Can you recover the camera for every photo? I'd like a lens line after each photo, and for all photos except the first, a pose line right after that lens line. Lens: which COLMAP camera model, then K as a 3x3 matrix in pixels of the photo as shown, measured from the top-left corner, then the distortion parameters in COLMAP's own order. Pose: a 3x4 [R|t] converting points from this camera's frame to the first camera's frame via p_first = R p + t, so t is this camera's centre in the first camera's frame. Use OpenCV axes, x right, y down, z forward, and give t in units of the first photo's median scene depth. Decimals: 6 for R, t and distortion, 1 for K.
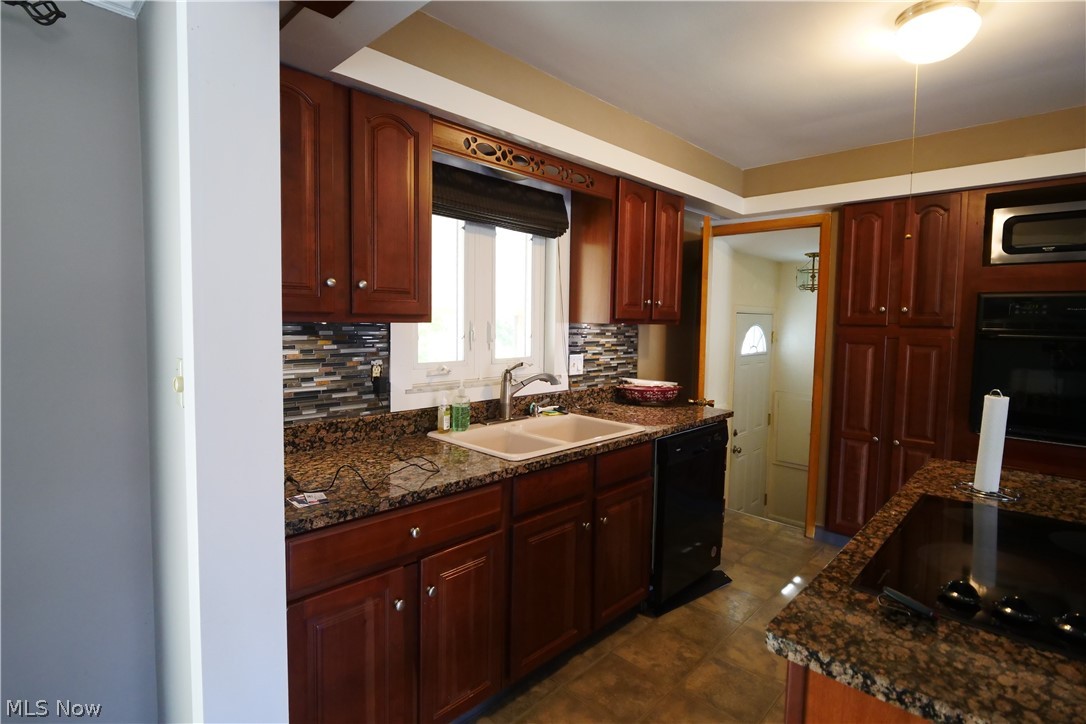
lens RADIAL K [[540.4, 0, 544.2], [0, 540.4, 350.9], [0, 0, 1]] dist [-0.013936, 0.000356]
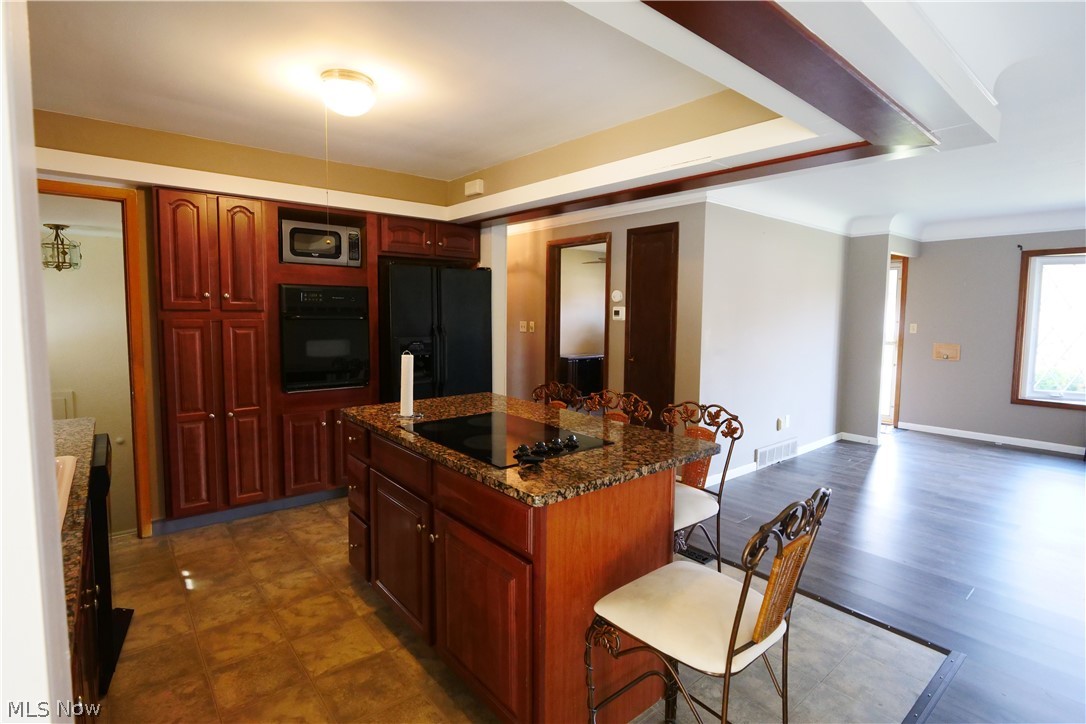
lens RADIAL K [[525.5, 0, 535.3], [0, 525.5, 350.1], [0, 0, 1]] dist [-0.013731, 0.000119]
pose [[0.107194, -0.086435, 0.990474, -0.381621], [0.051442, 0.995362, 0.081294, -0.021136], [-0.992906, 0.042238, 0.111143, 0.264695]]
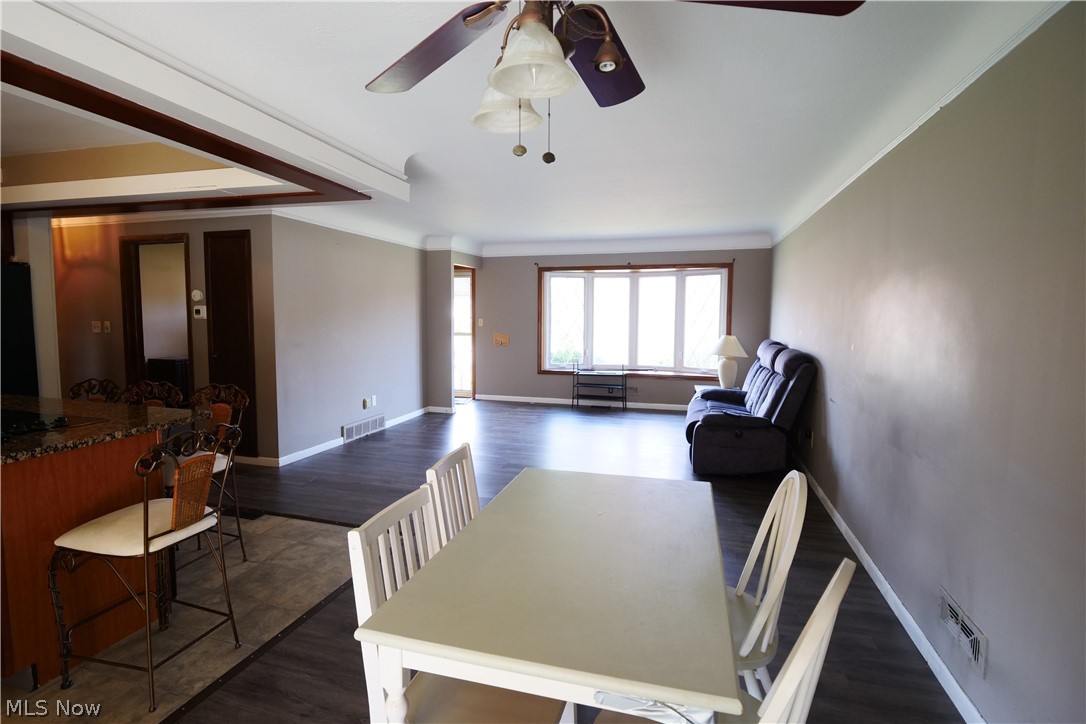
lens RADIAL K [[525.5, 0, 535.3], [0, 525.5, 350.1], [0, 0, 1]] dist [-0.013731, 0.000119]
pose [[-0.468122, -0.080644, 0.879976, -0.756544], [0.039359, 0.992936, 0.111934, -0.012398], [-0.882787, 0.087034, -0.461641, -0.001764]]
